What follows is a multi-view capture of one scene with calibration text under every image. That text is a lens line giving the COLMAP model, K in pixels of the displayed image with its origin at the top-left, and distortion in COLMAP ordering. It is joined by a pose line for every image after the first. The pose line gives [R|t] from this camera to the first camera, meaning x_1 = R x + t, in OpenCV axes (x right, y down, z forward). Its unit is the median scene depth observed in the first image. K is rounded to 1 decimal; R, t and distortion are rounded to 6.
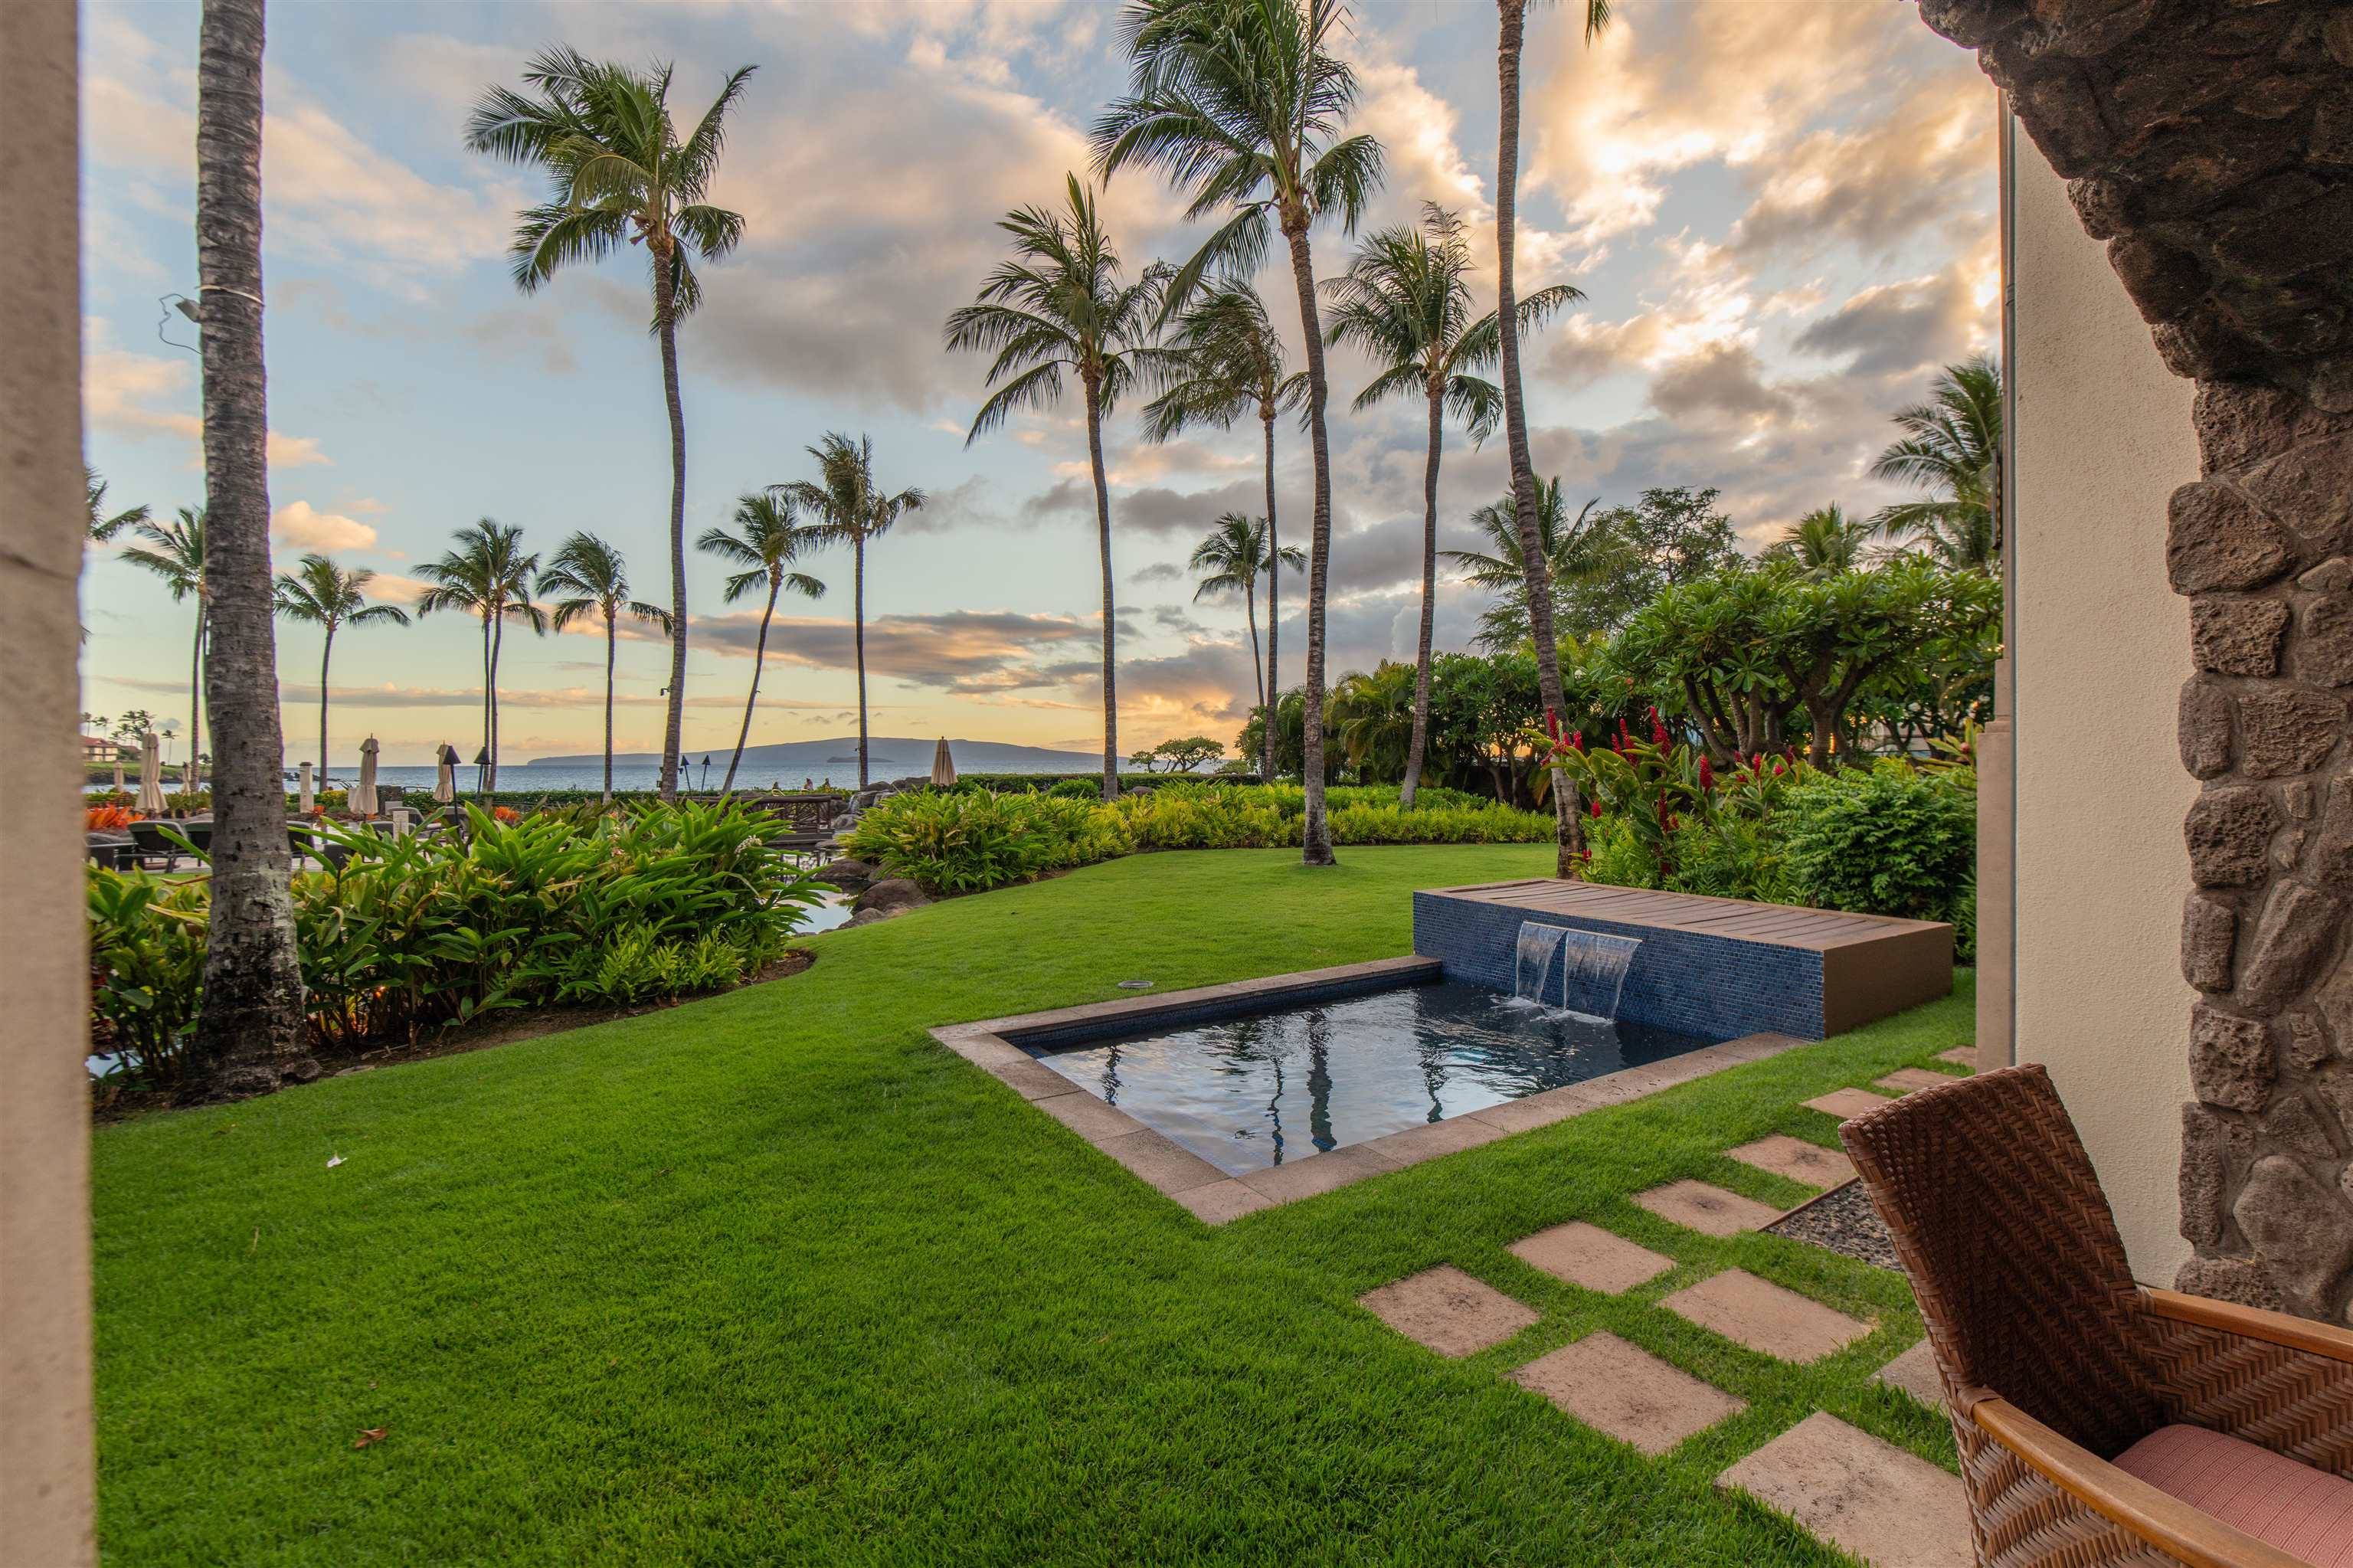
lens RADIAL K [[1025.8, 0, 1178.2], [0, 1025.8, 763.4], [0, 0, 1]] dist [-0.000166, 0.000445]
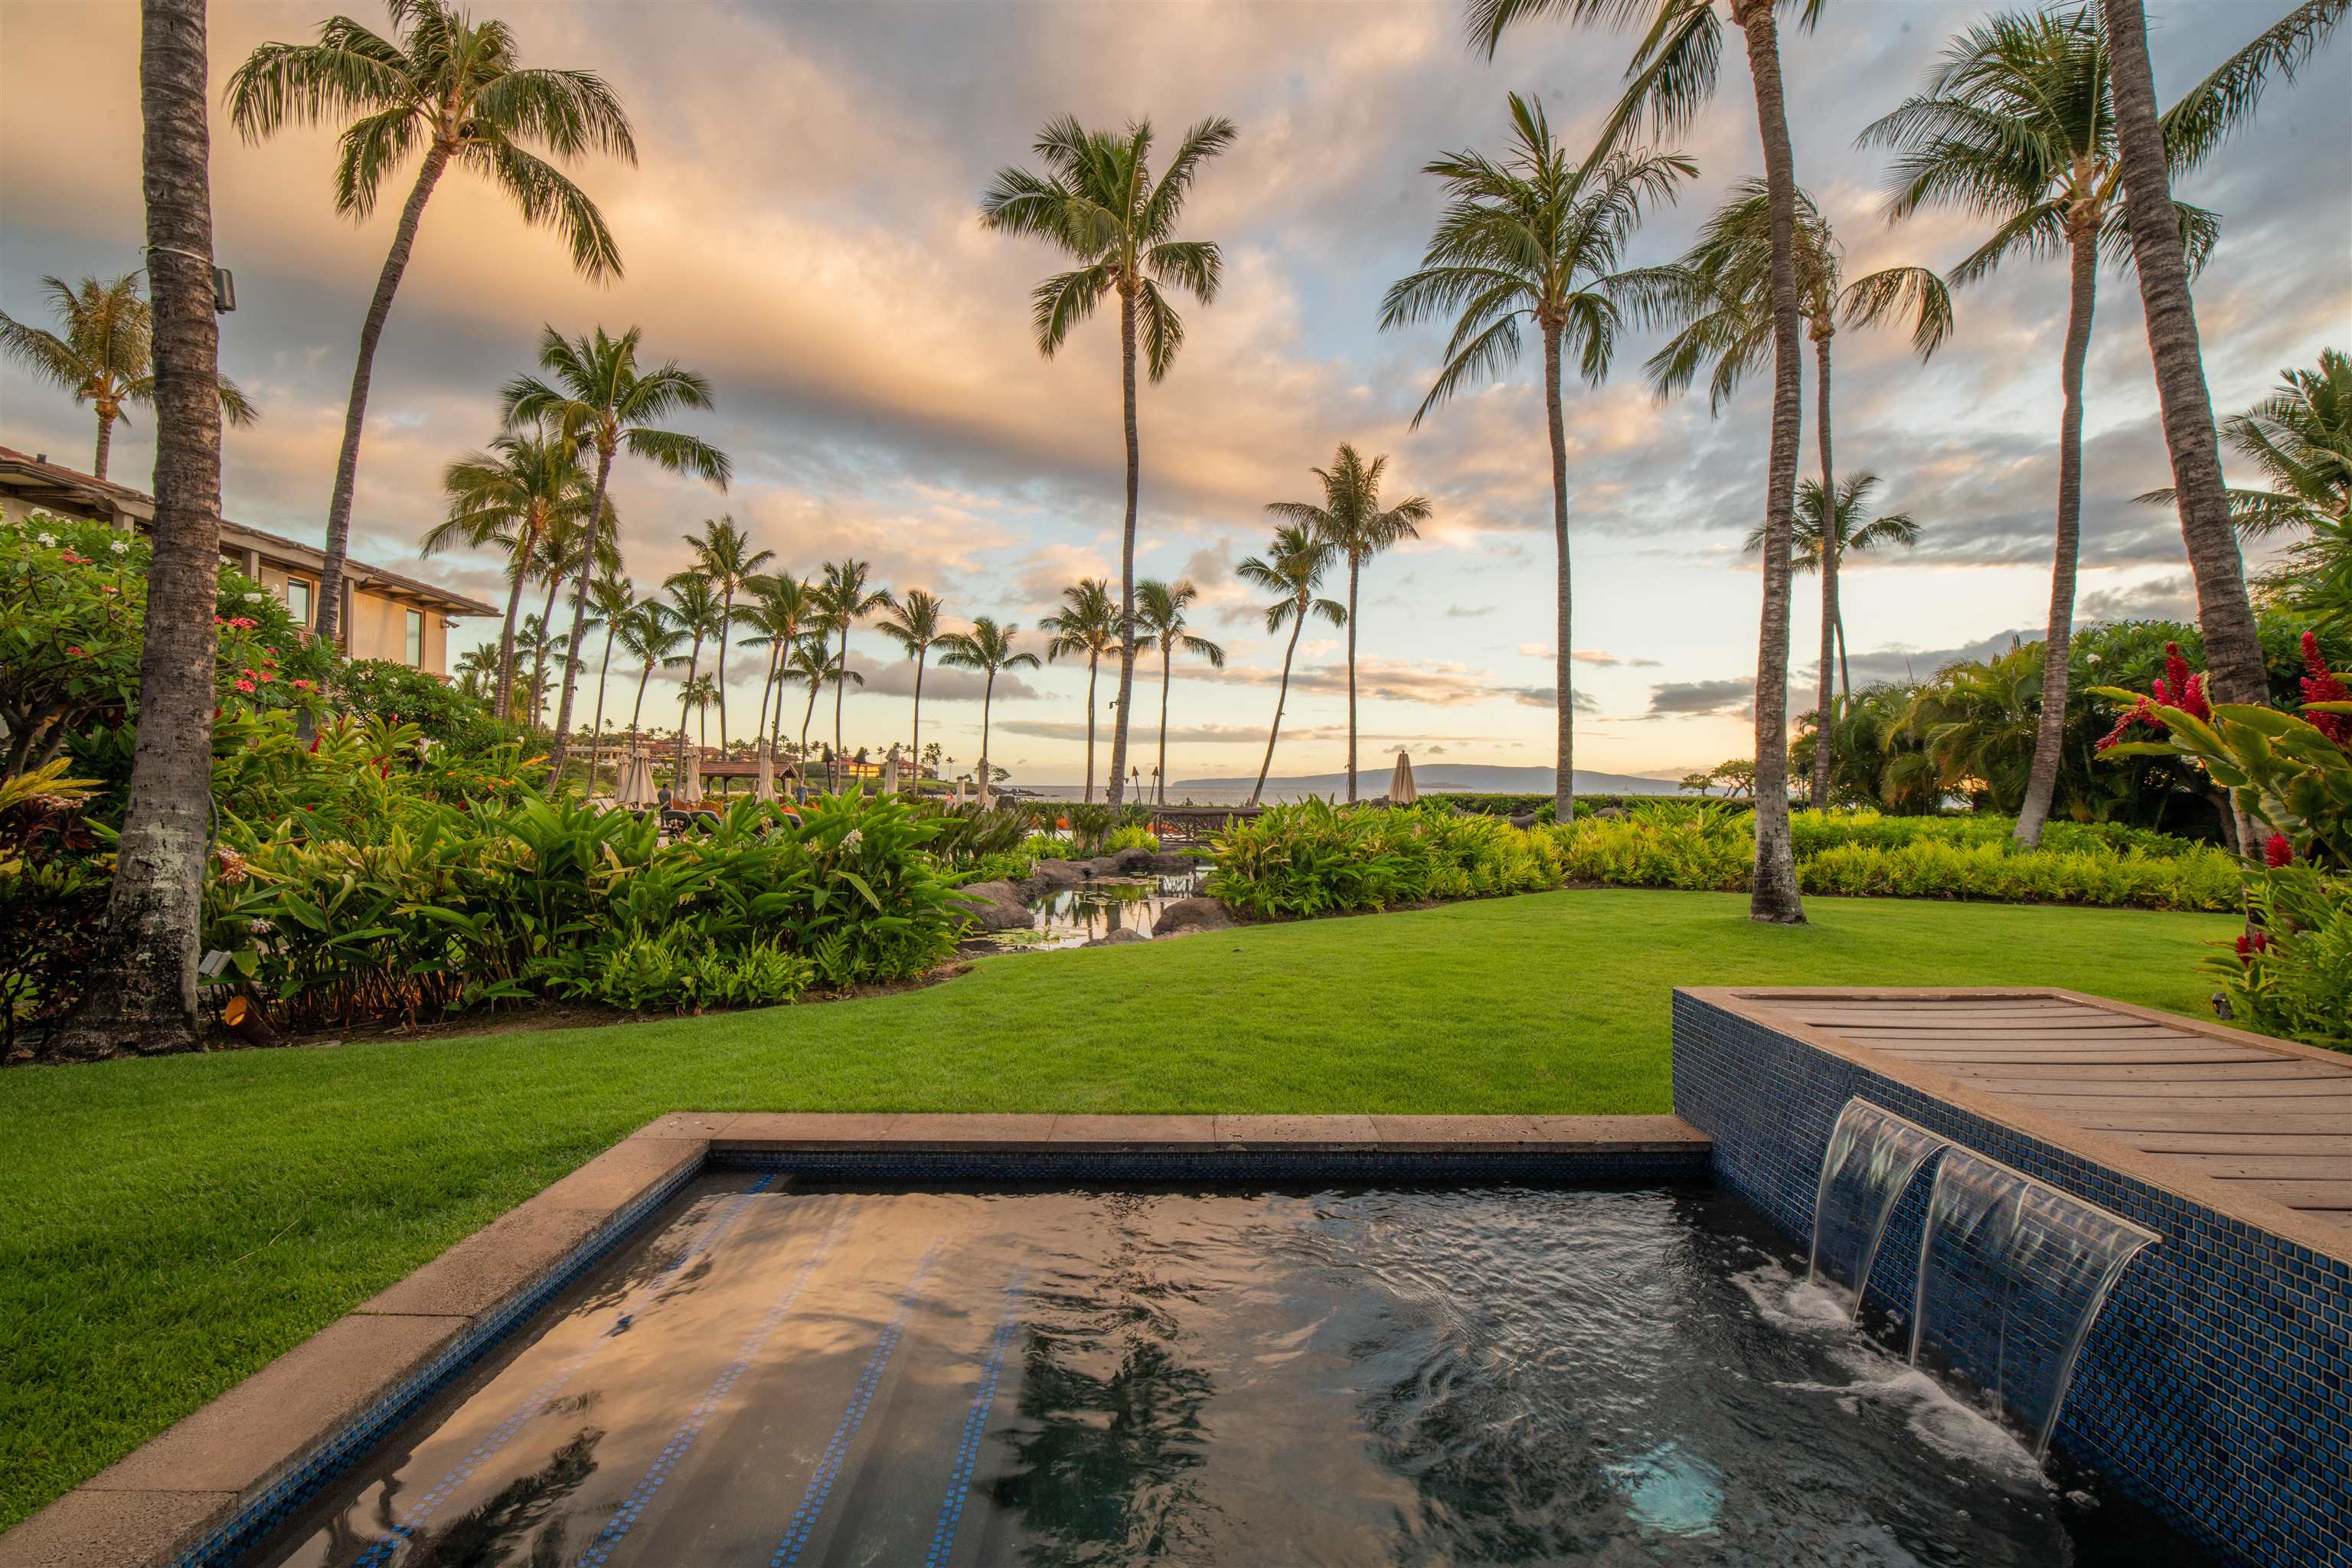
lens RADIAL K [[1005.3, 0, 1182.1], [0, 1005.3, 771.2], [0, 0, 1]] dist [-0.016097, 0.003277]
pose [[0.852233, 0.006907, -0.523116, 0.106364], [-0.016301, 0.999778, -0.013356, 0.011347], [0.522908, 0.019910, 0.852157, 0.173653]]
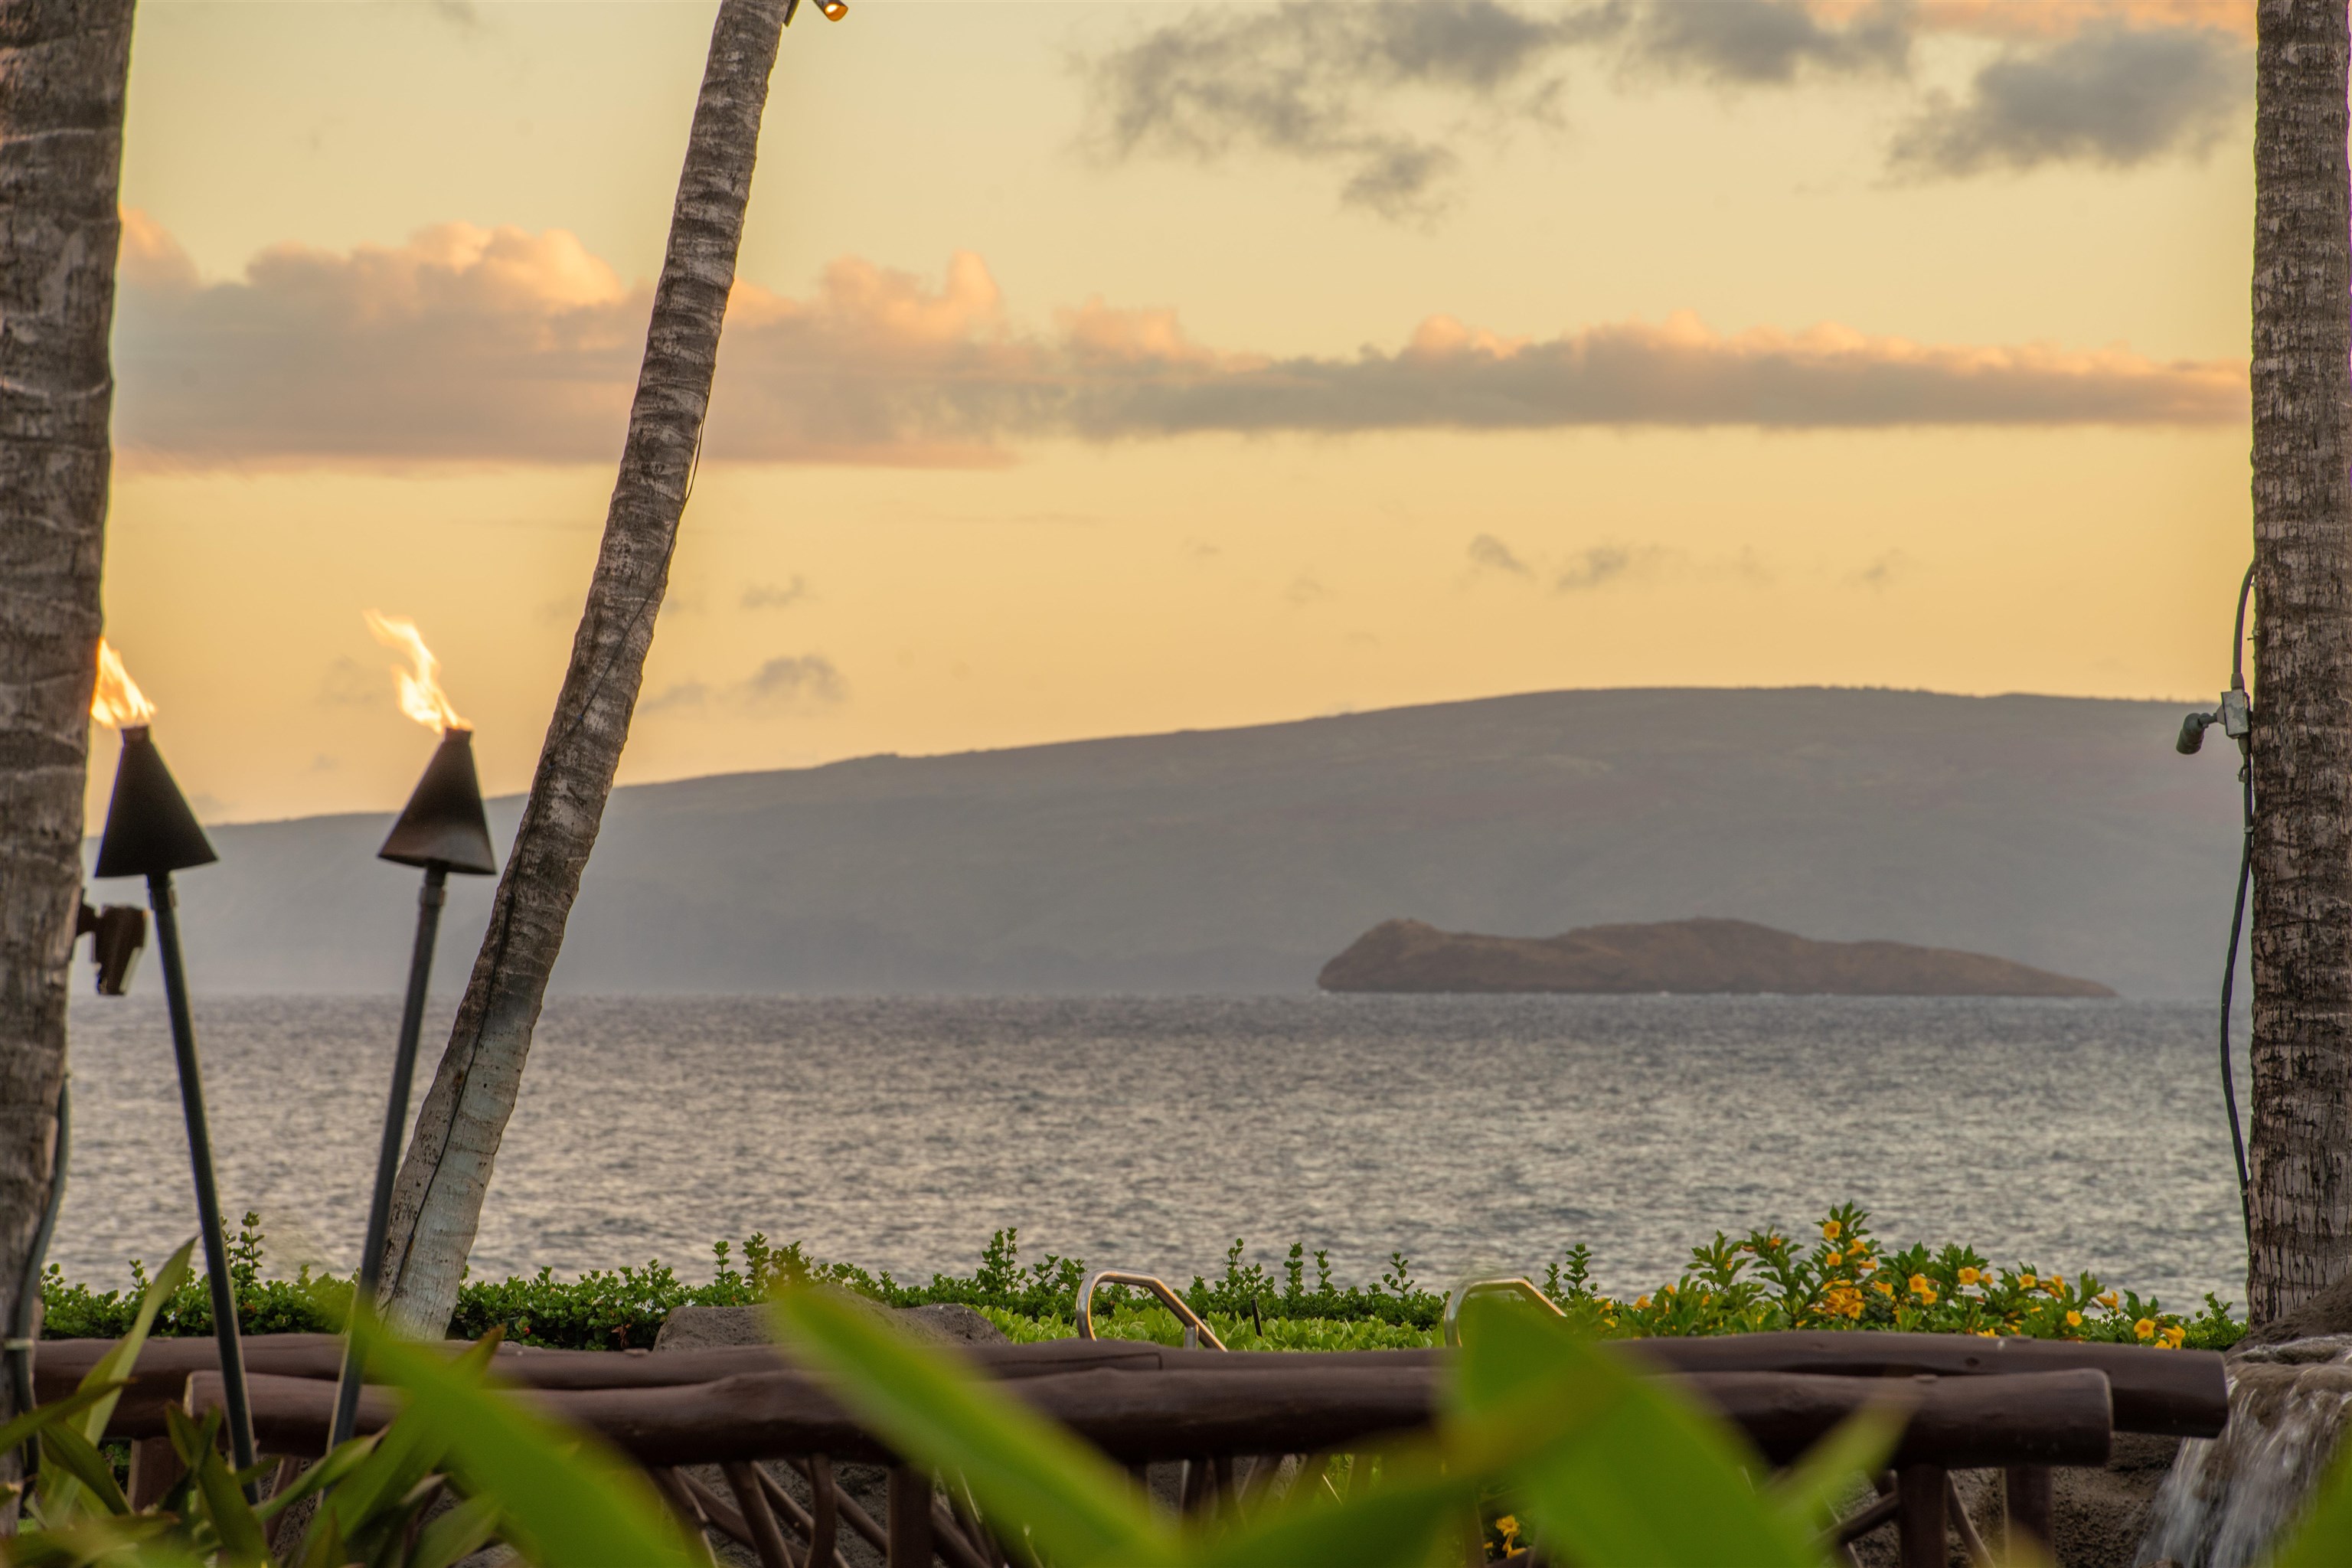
lens RADIAL K [[13052.1, 0, 1177.4], [0, 13052.1, 828.4], [0, 0, 1]] dist [2.253251, 13.195604]
pose [[0.942288, 0.006762, -0.334734, -0.137777], [-0.011683, 0.999851, -0.012692, 0.010616], [0.334598, 0.015870, 0.942227, 0.218338]]
